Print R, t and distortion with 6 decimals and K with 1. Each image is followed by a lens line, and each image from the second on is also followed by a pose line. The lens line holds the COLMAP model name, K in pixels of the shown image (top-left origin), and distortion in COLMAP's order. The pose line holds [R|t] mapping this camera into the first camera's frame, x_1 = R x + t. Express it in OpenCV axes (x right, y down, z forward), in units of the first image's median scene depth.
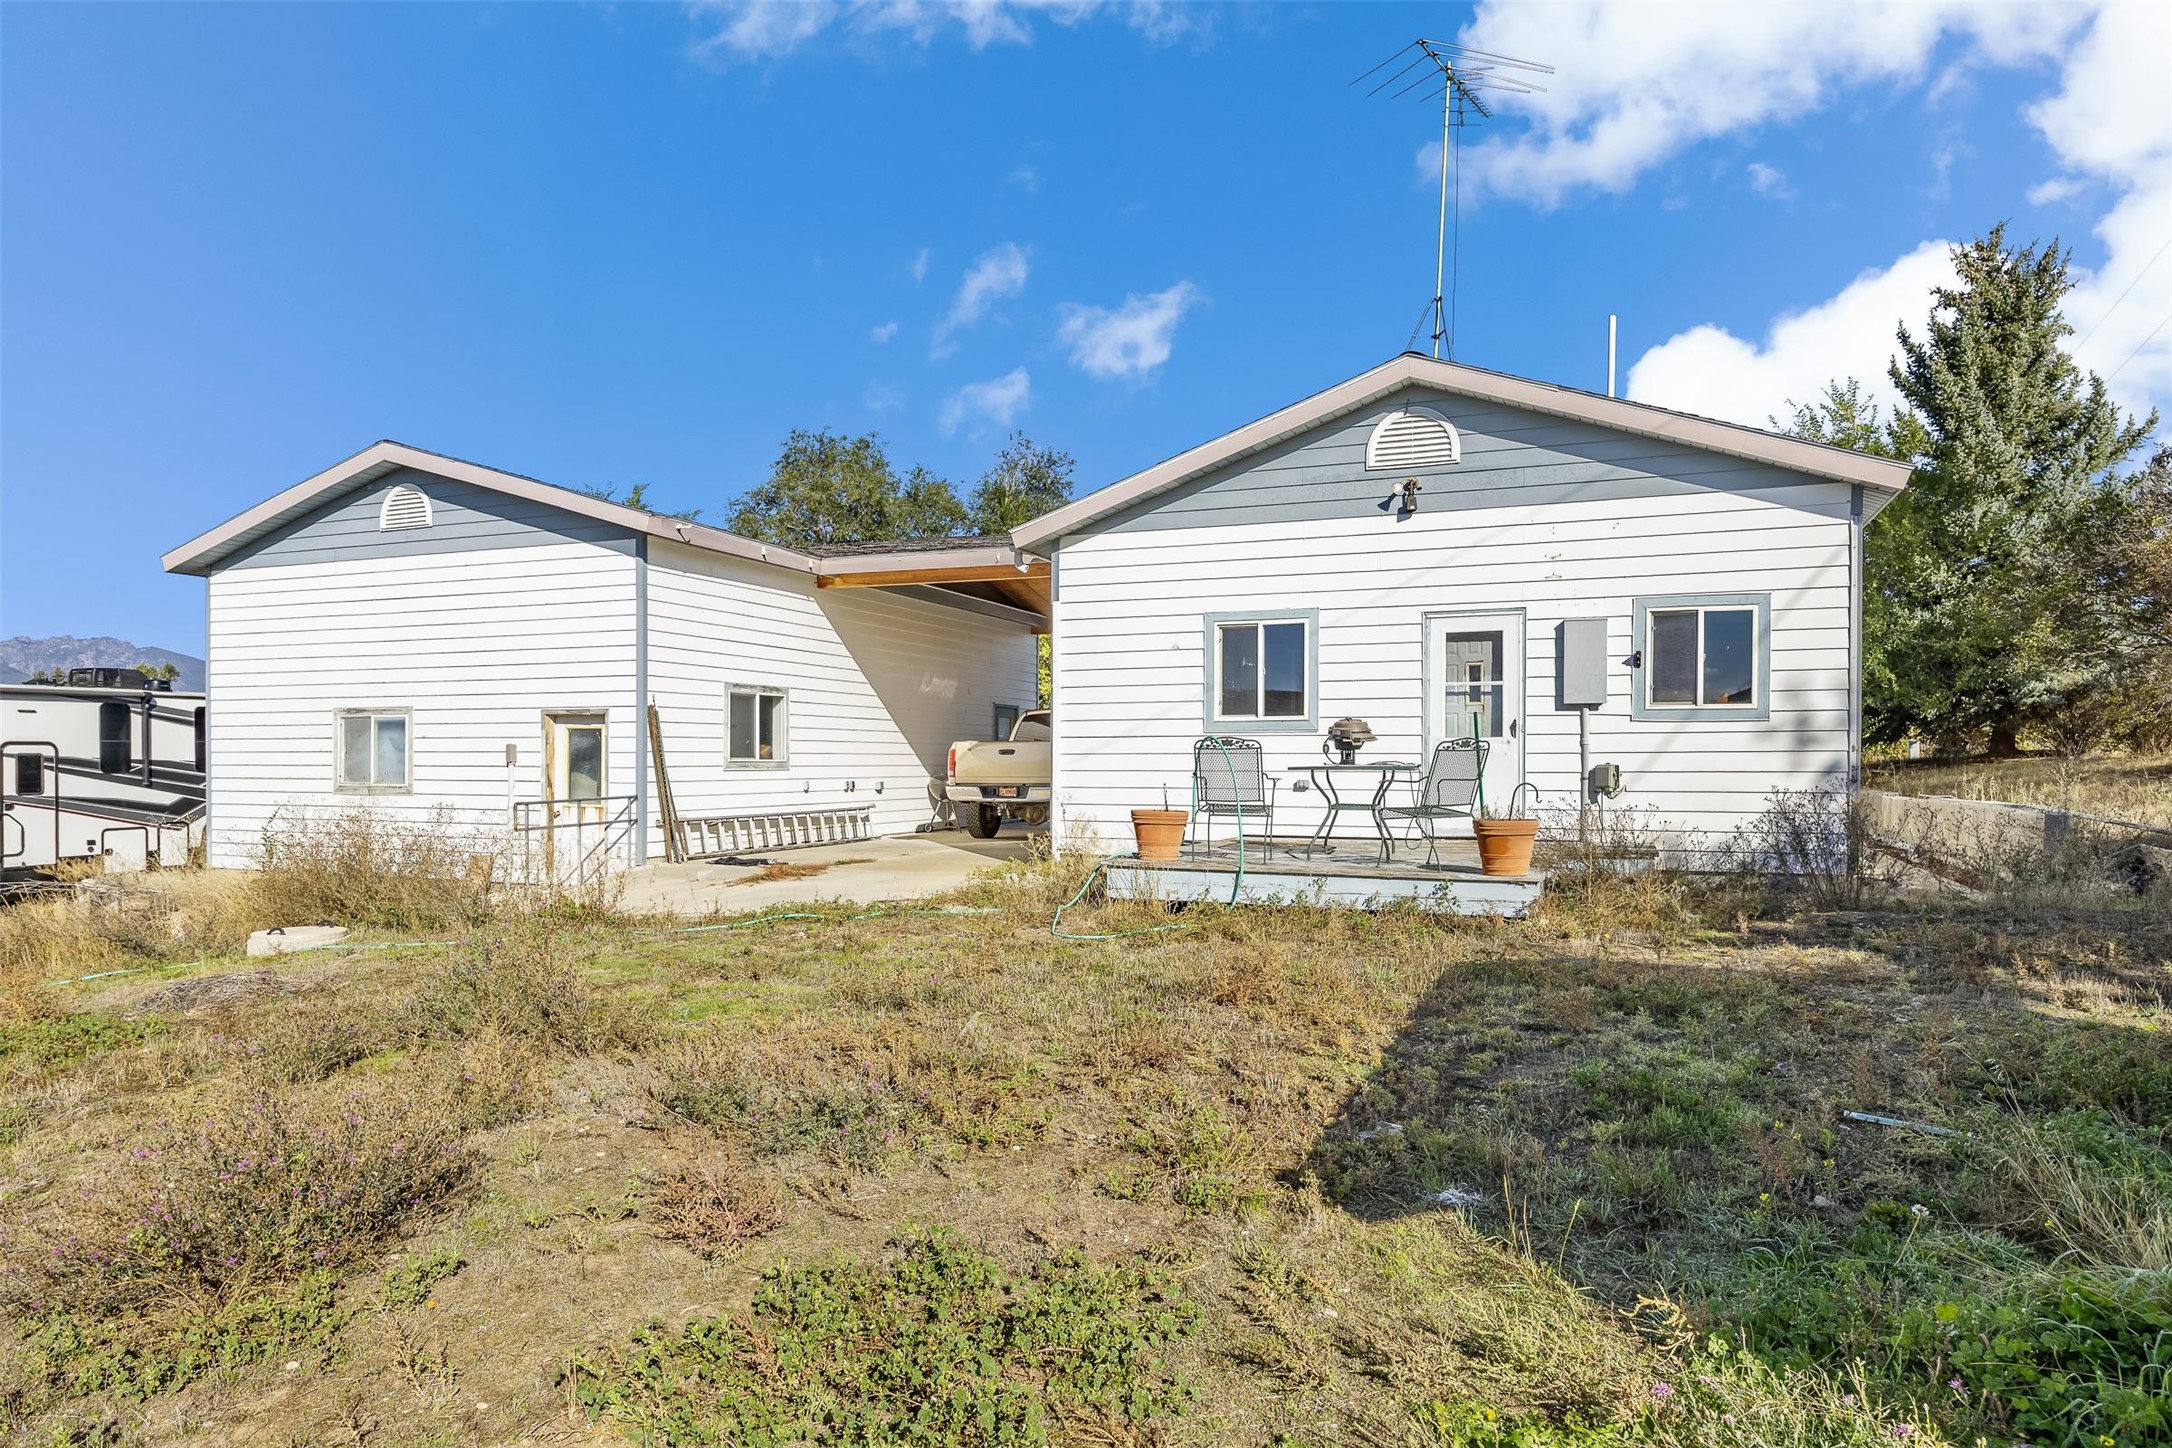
lens RADIAL K [[1329.8, 0, 1080.3], [0, 1329.8, 806.6], [0, 0, 1]] dist [0.003709, -0.002074]
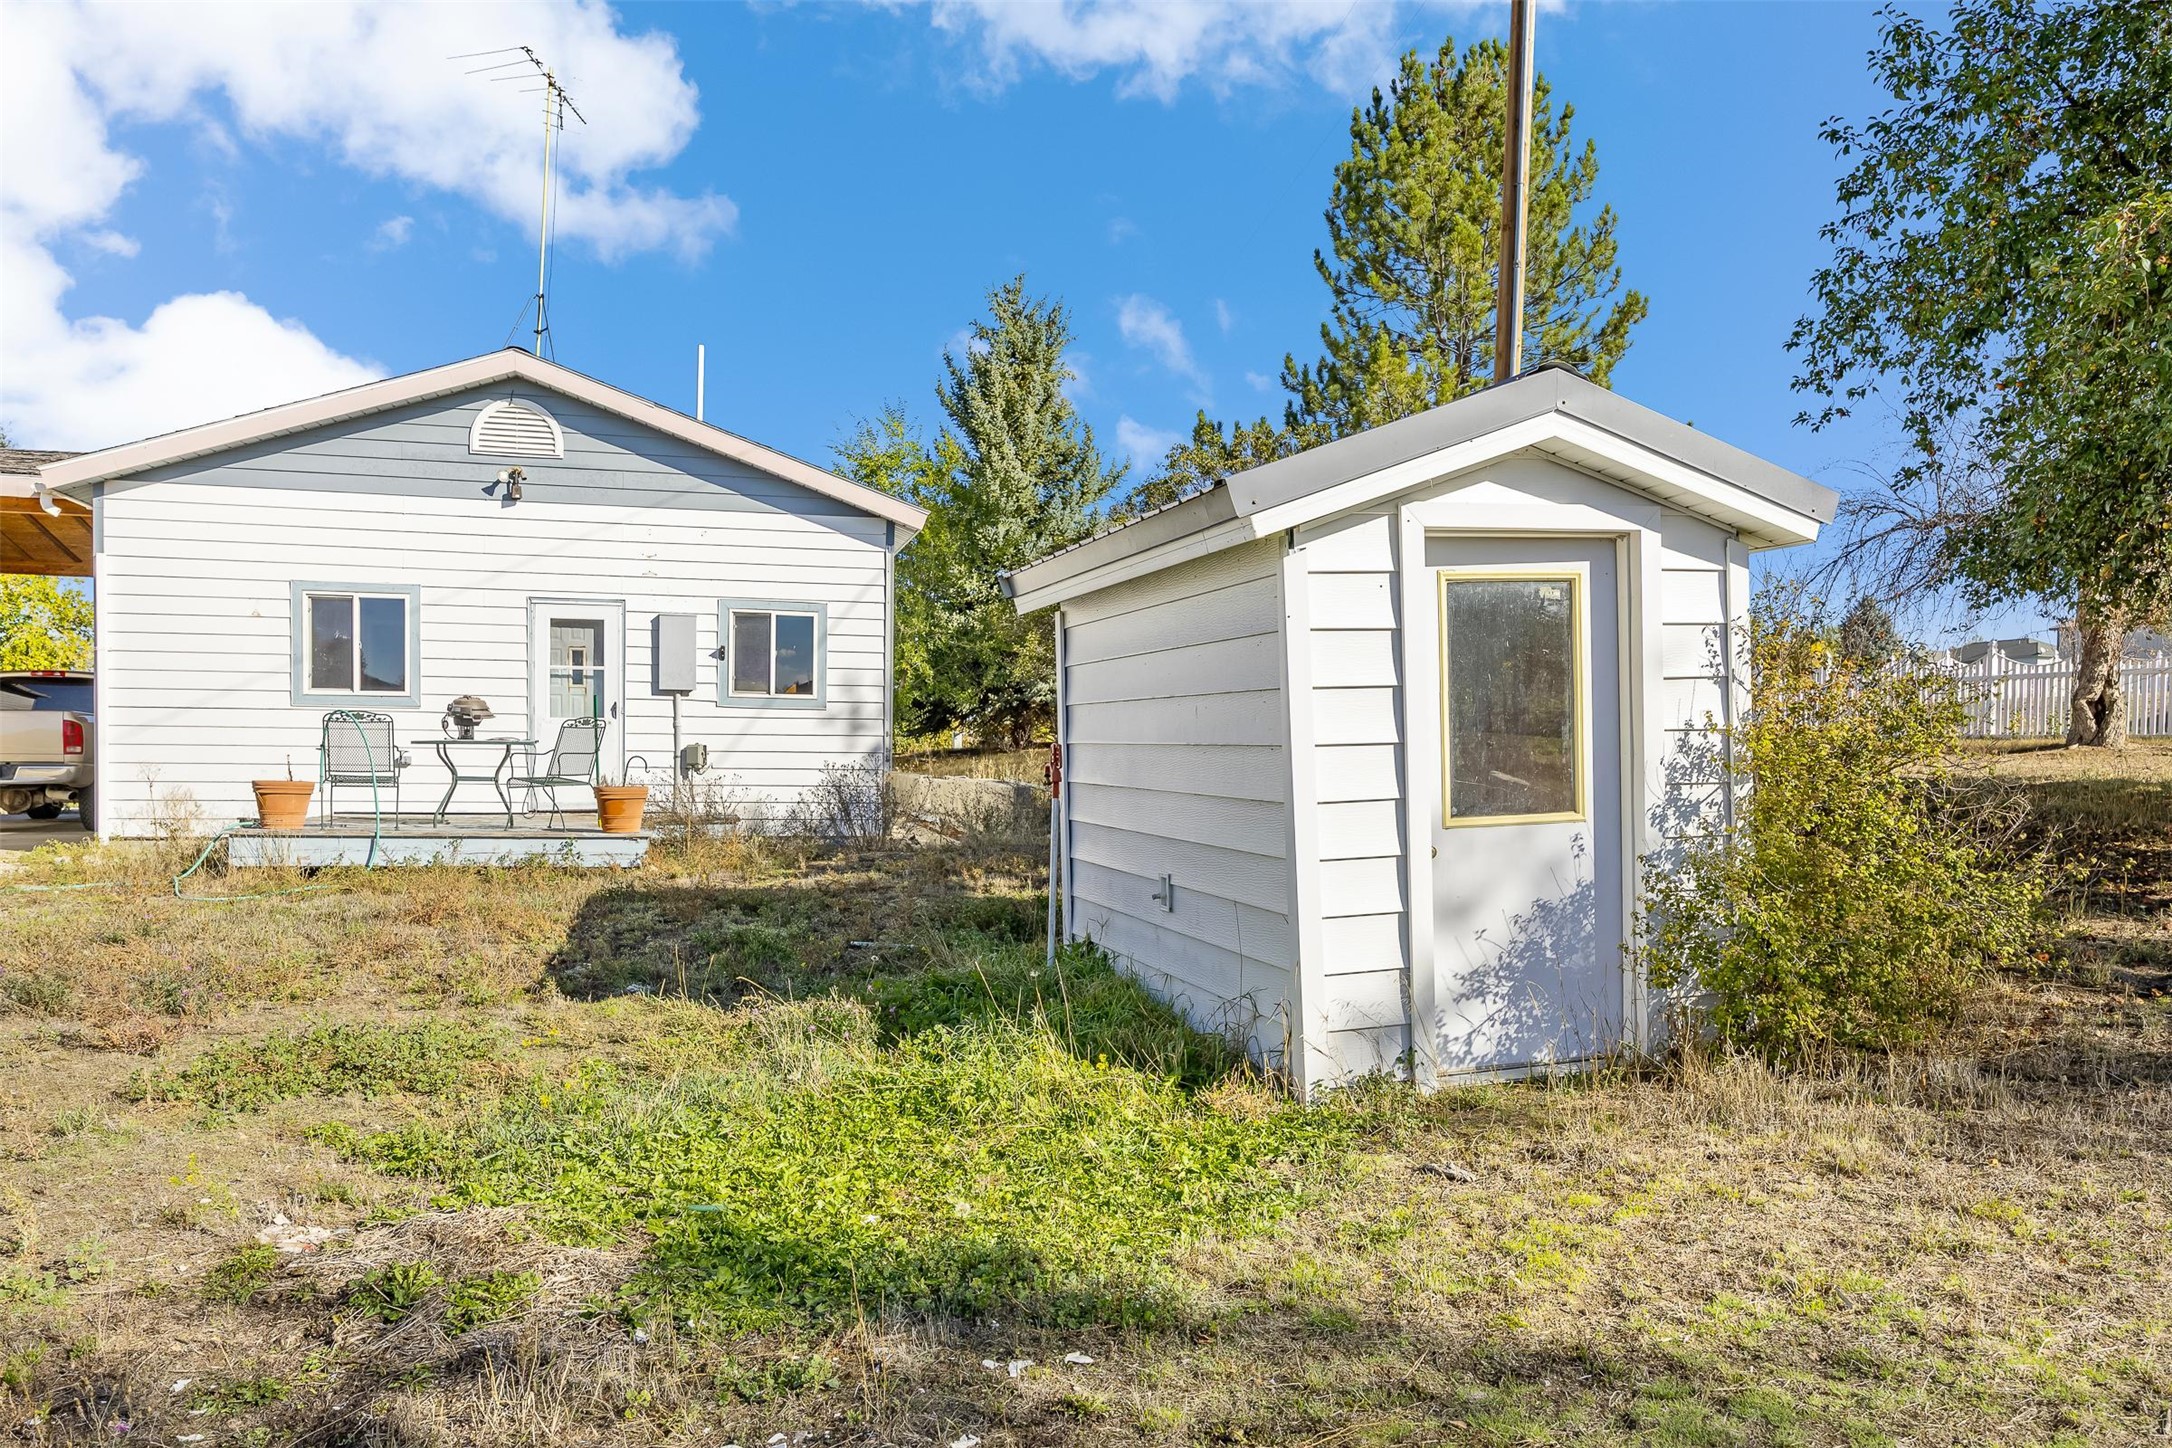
lens RADIAL K [[1553.4, 0, 1088.7], [0, 1553.4, 731.2], [0, 0, 1]] dist [0.001146, -0.001784]
pose [[0.804635, 0.019230, 0.593458, -0.112286], [0.008066, 0.999029, -0.043308, 0.015878], [-0.593715, 0.039634, 0.803699, -0.242895]]
